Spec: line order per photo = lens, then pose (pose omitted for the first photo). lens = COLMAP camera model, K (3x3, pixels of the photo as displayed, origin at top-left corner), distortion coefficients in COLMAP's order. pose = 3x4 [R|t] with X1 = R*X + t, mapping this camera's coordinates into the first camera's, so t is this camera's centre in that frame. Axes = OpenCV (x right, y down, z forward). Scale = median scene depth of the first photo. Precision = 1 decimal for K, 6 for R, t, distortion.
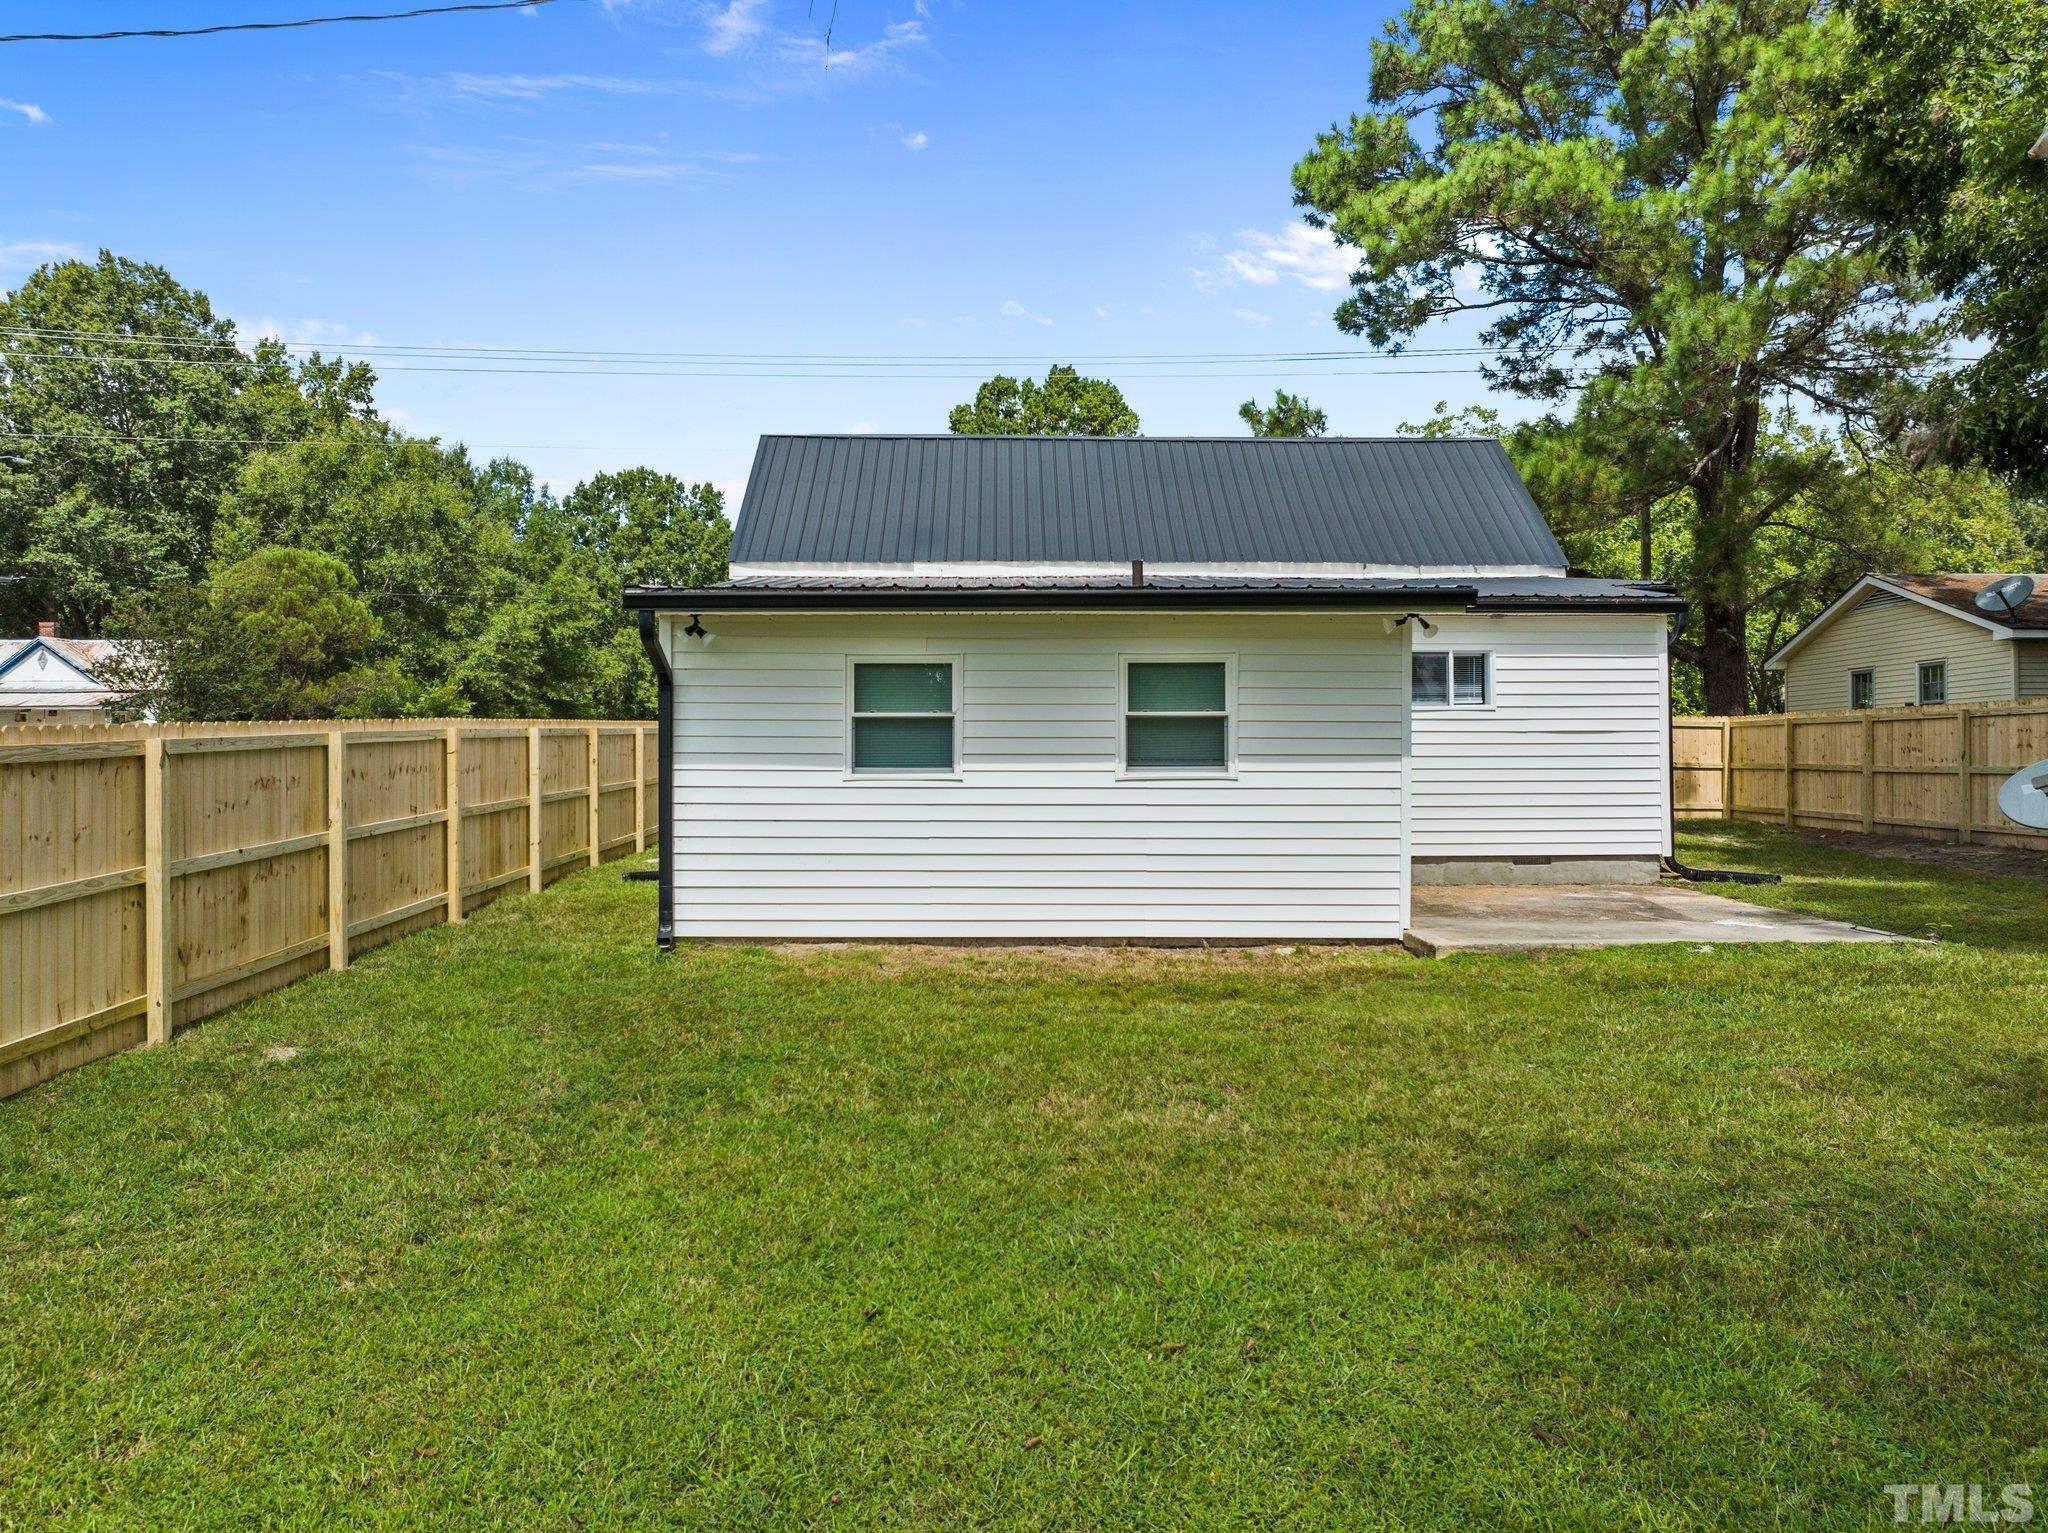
lens RADIAL K [[1428.5, 0, 1015.9], [0, 1428.5, 753.8], [0, 0, 1]] dist [-0.033460, -0.006485]
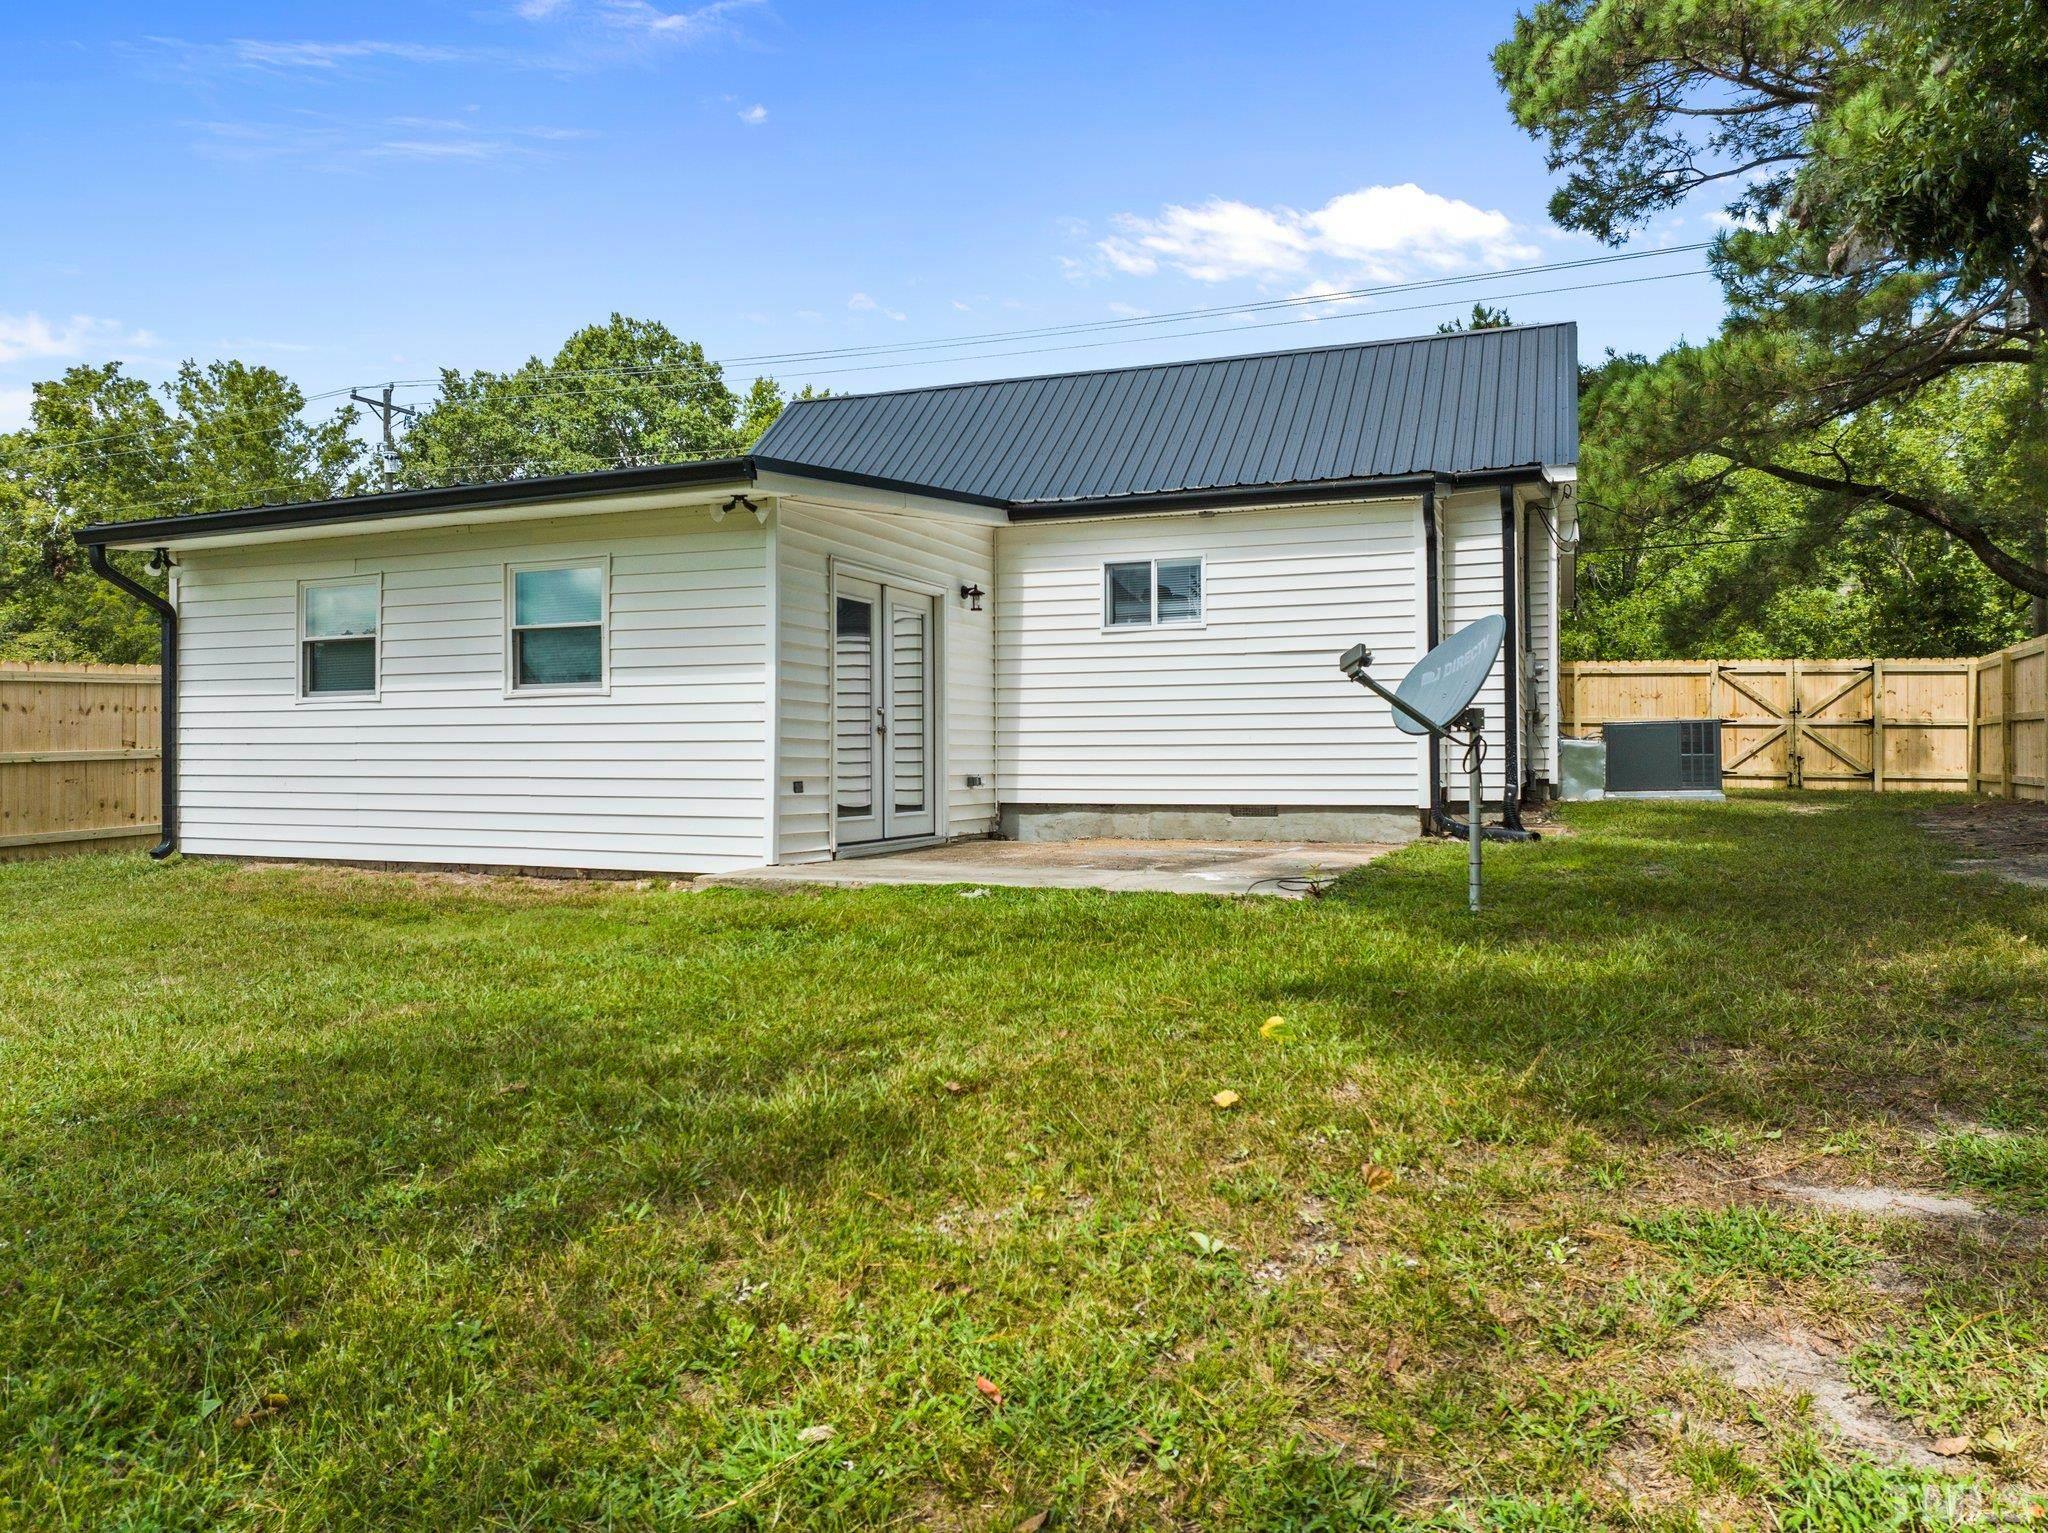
lens RADIAL K [[1428.5, 0, 1038.4], [0, 1428.5, 761.1], [0, 0, 1]] dist [-0.033460, -0.006485]
pose [[0.925985, -0.002176, -0.377553, 0.525464], [0.003684, 0.999988, 0.003270, 0.040620], [0.377542, -0.004419, 0.925982, 0.184912]]
